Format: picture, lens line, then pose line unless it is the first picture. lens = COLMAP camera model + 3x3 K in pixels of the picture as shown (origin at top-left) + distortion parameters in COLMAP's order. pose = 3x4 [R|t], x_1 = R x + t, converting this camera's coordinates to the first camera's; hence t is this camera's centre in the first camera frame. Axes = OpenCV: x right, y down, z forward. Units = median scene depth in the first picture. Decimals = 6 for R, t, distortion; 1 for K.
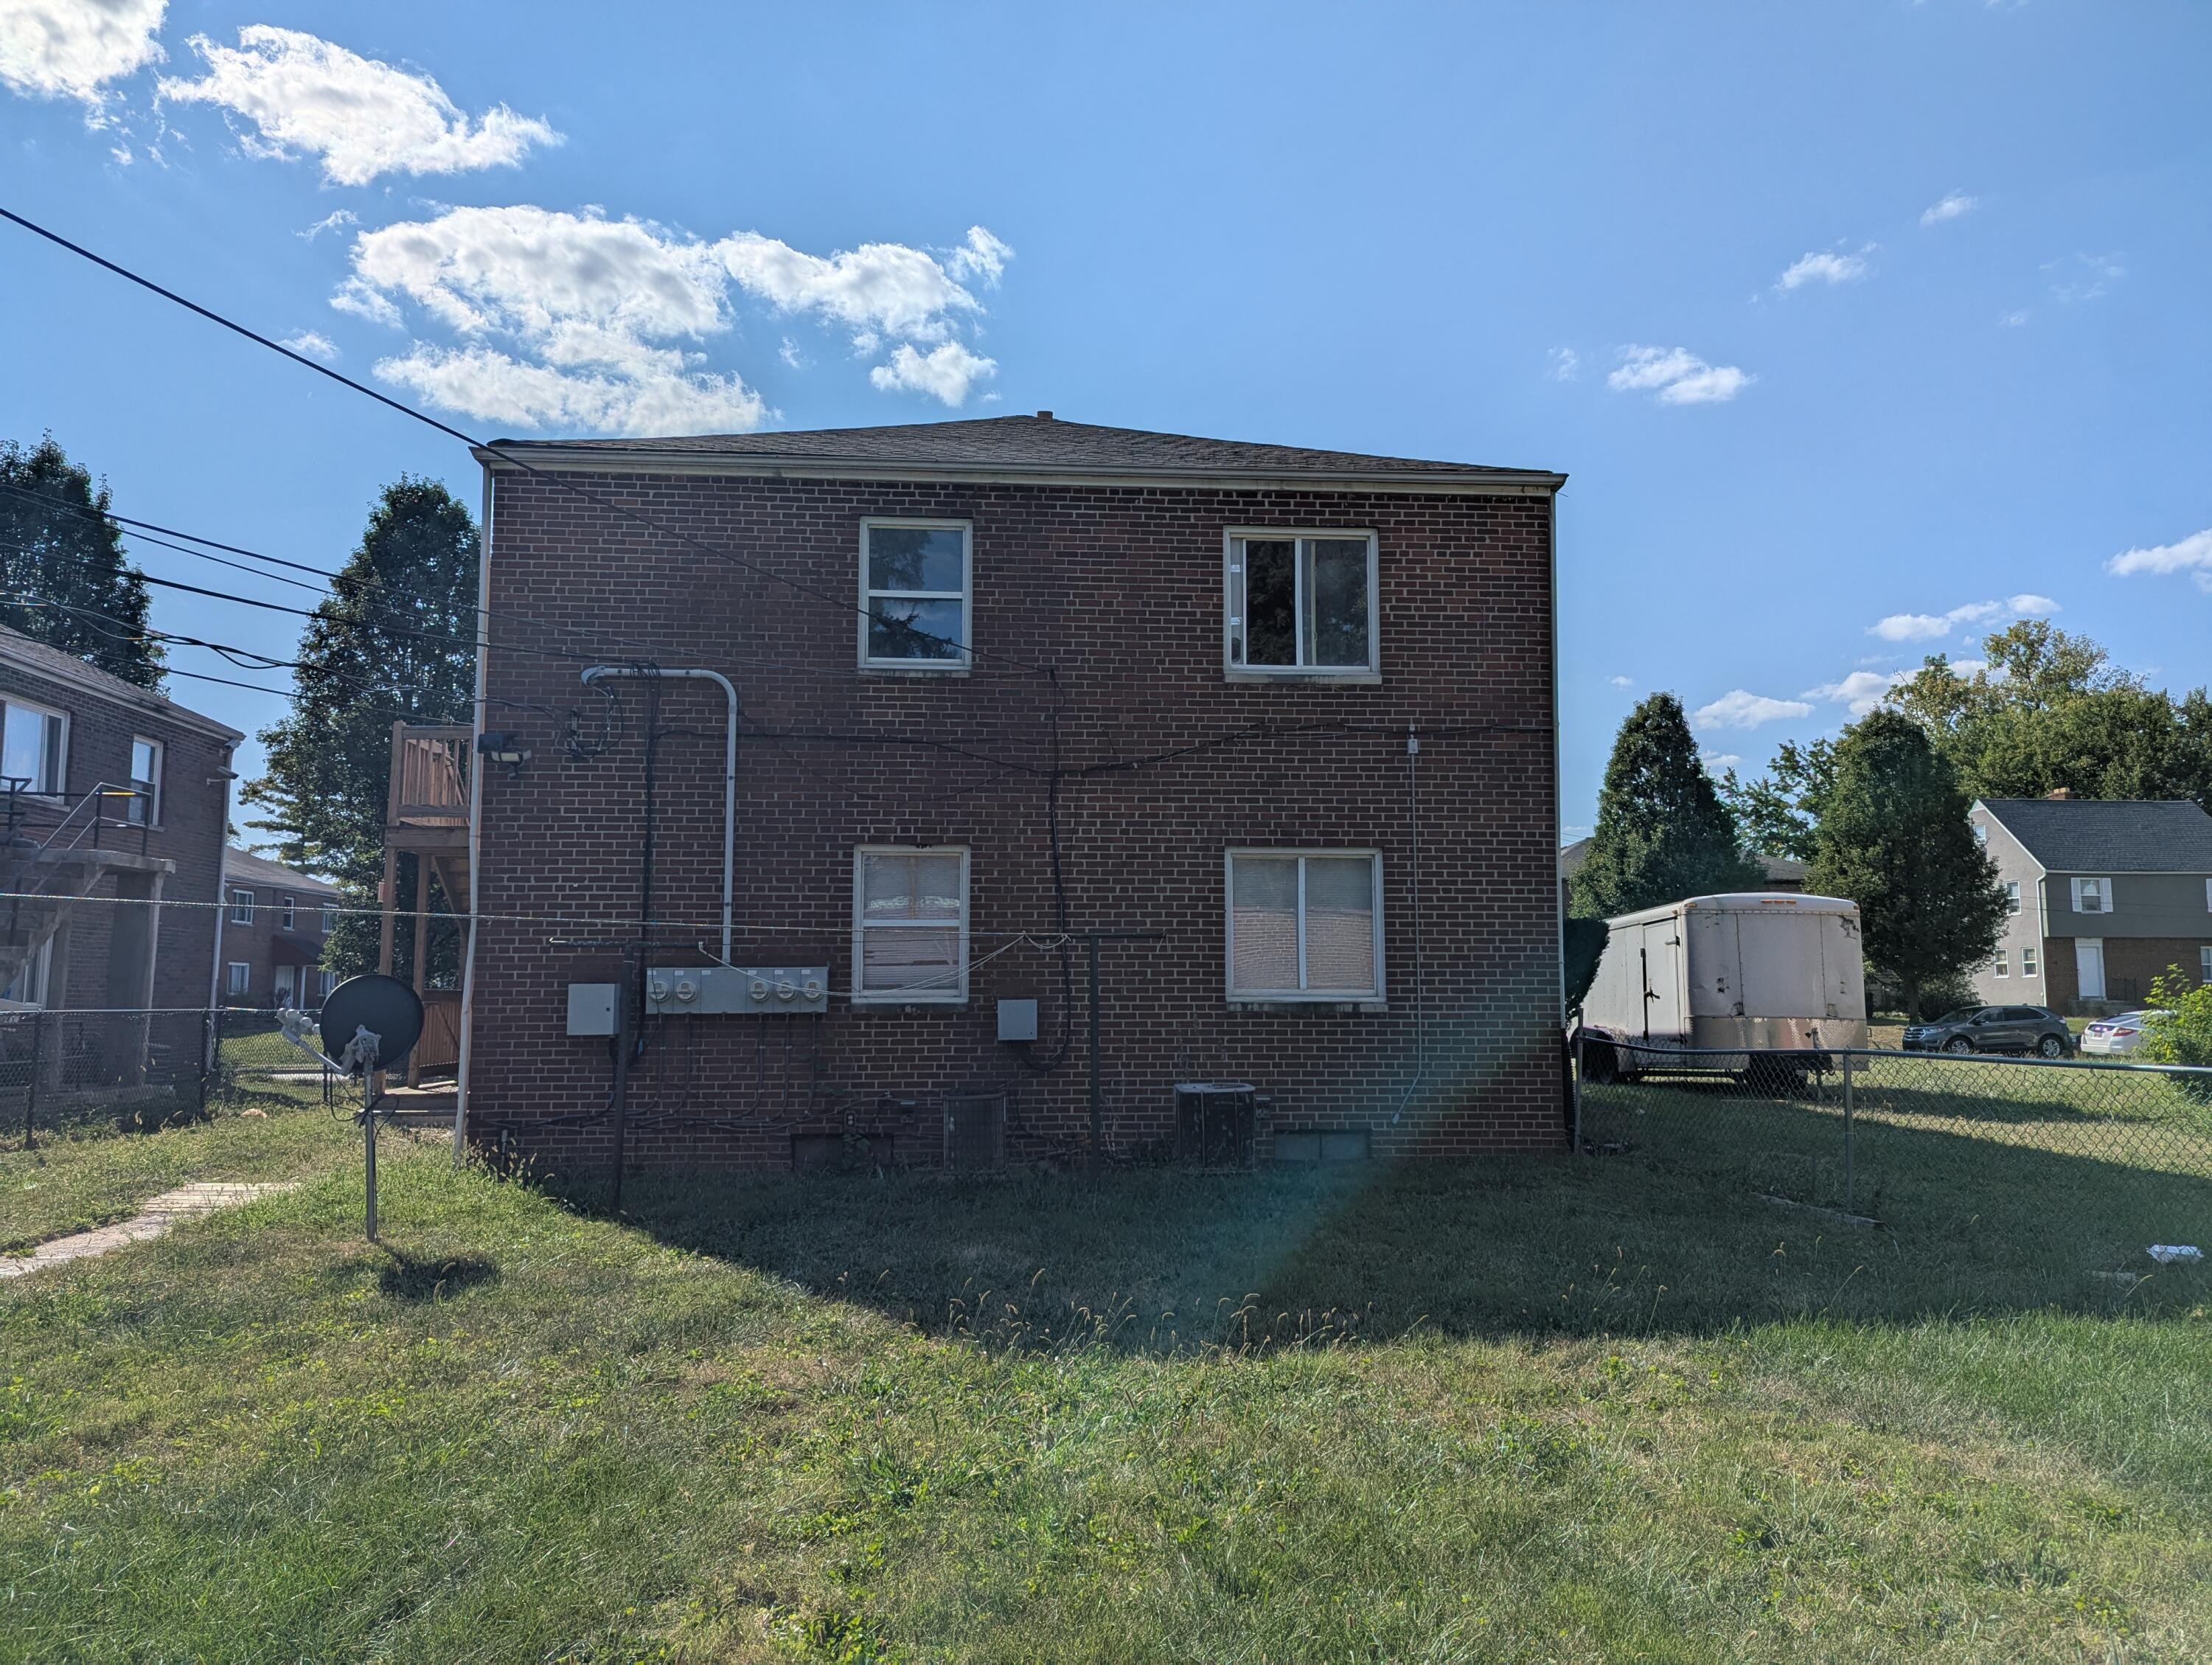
lens RADIAL K [[1563.5, 0, 1113.2], [0, 1563.5, 827.4], [0, 0, 1]] dist [0.100477, -0.095676]
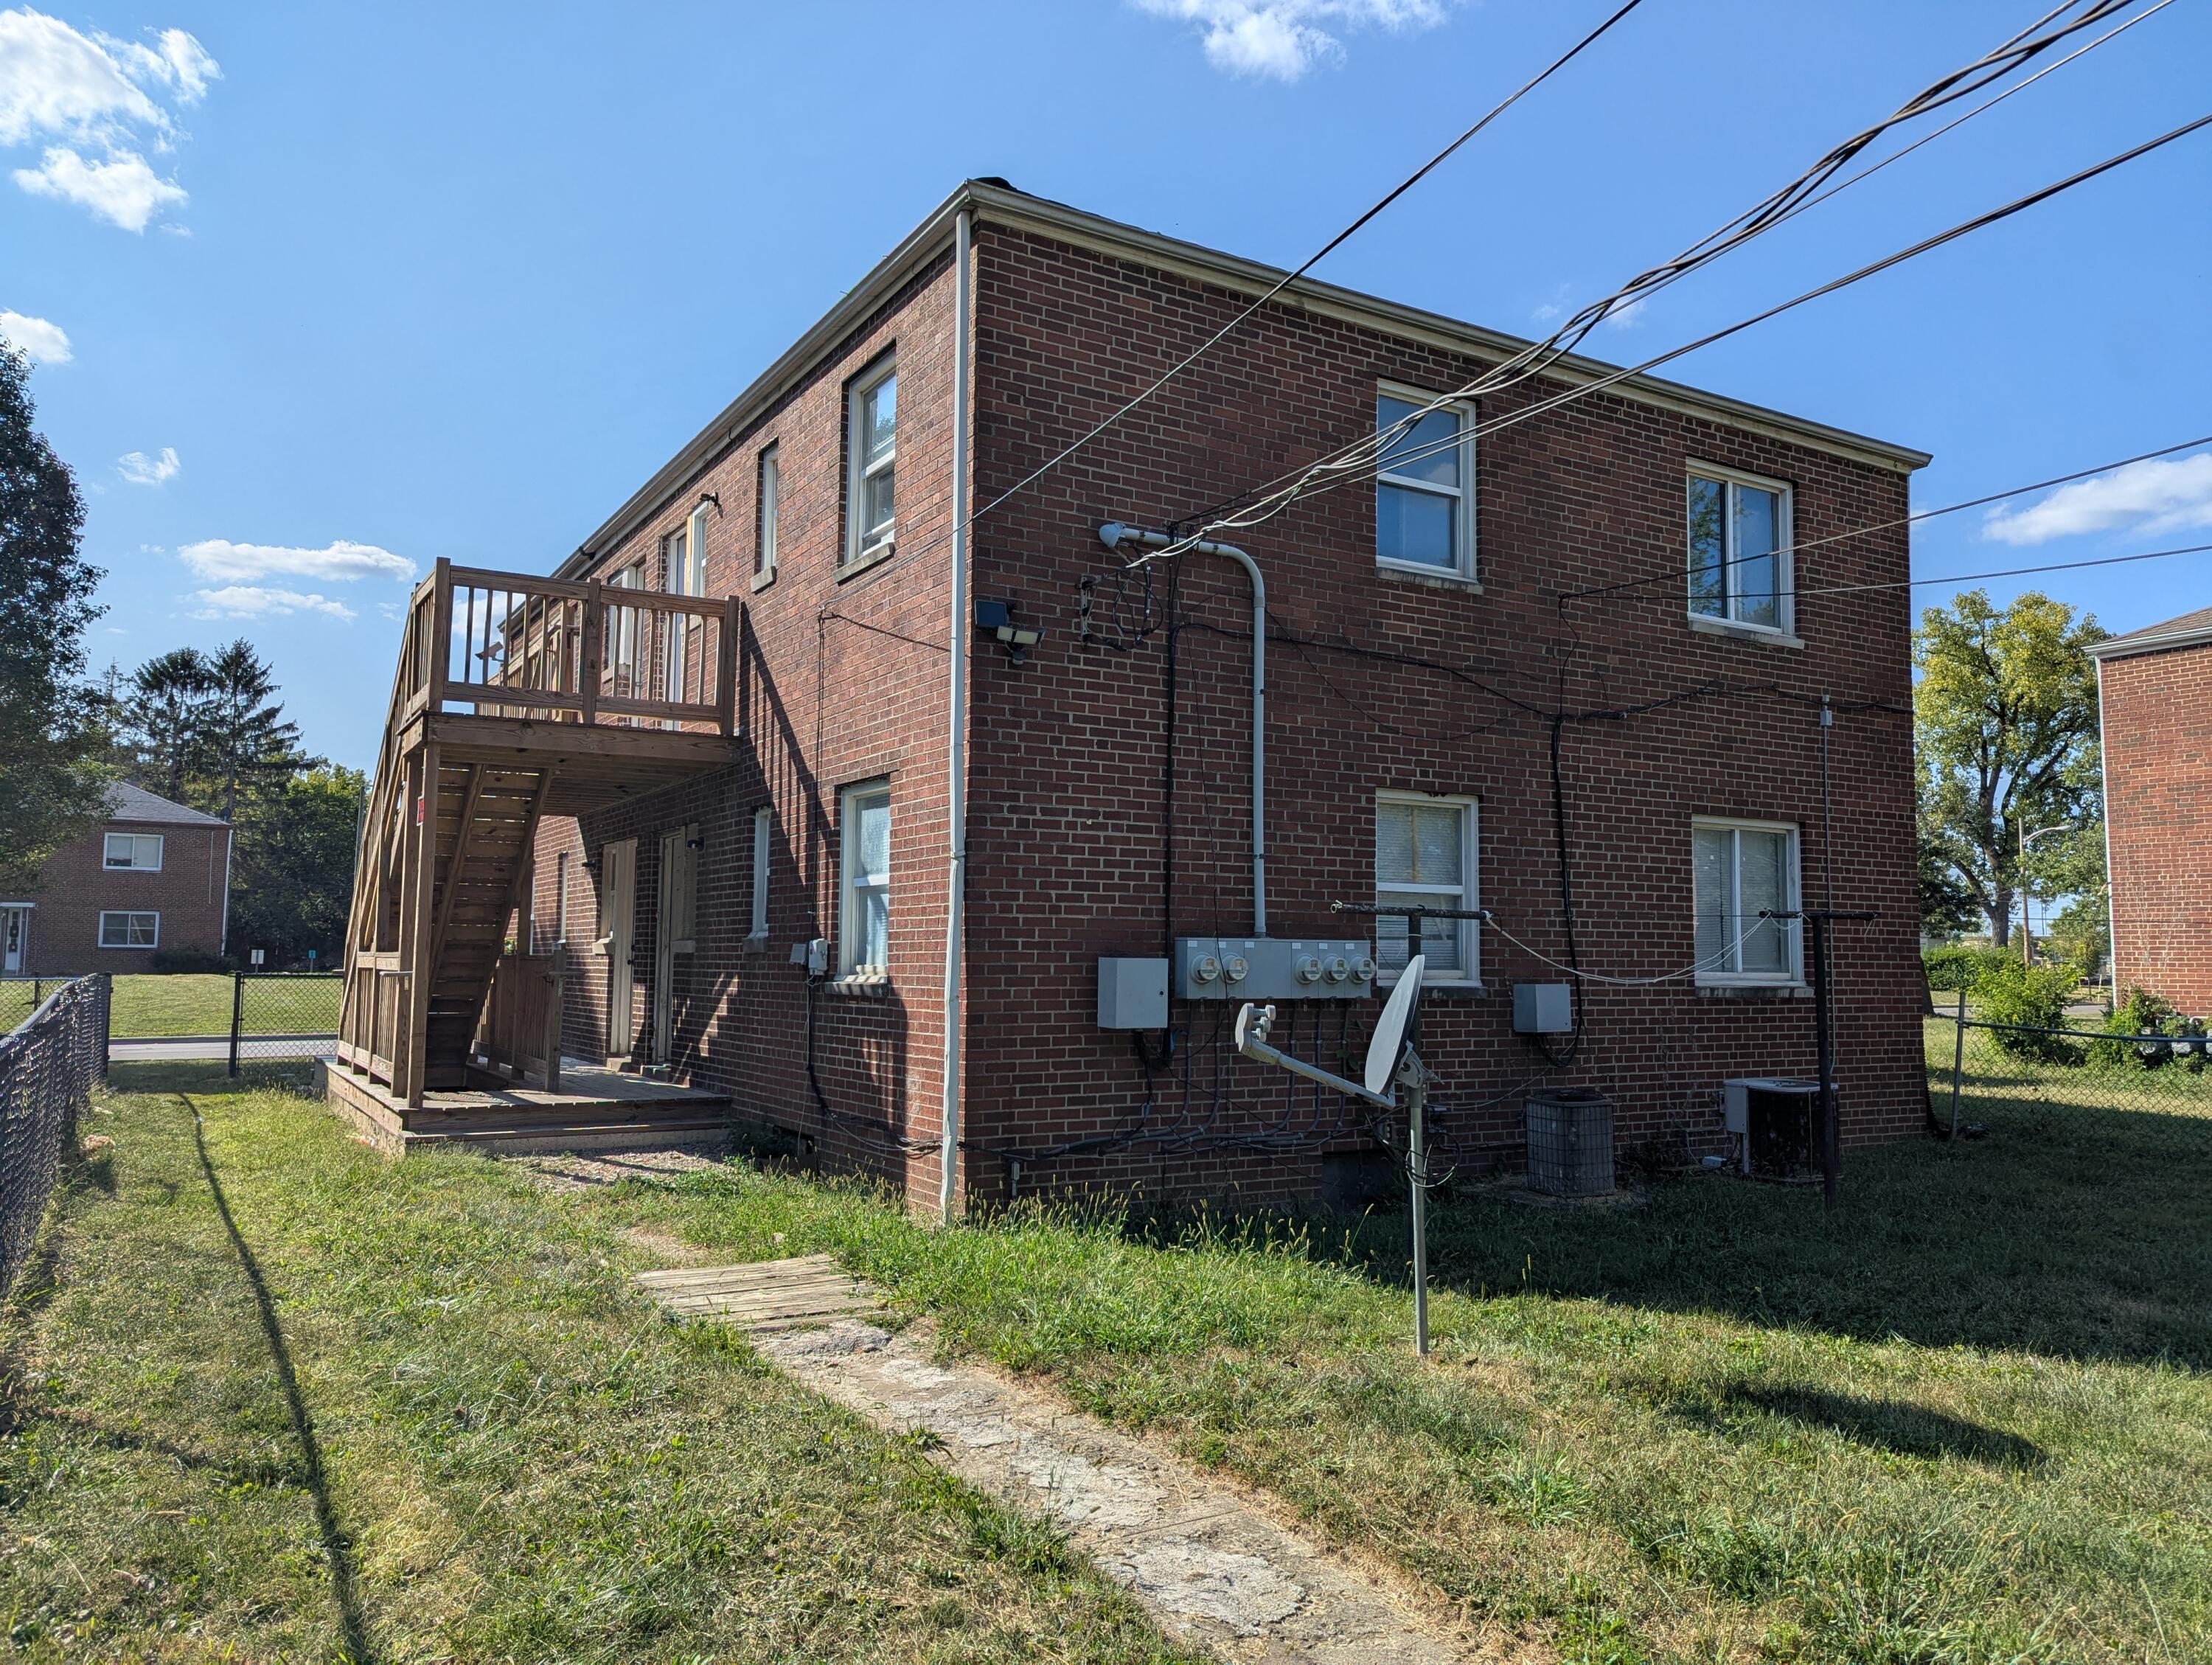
lens RADIAL K [[1563.5, 0, 1113.2], [0, 1563.5, 827.4], [0, 0, 1]] dist [0.100477, -0.095676]
pose [[0.888112, 0.046691, 0.457249, -0.648465], [-0.058754, 0.998198, 0.012189, 0.029031], [-0.455856, -0.037690, 0.889255, 0.350191]]
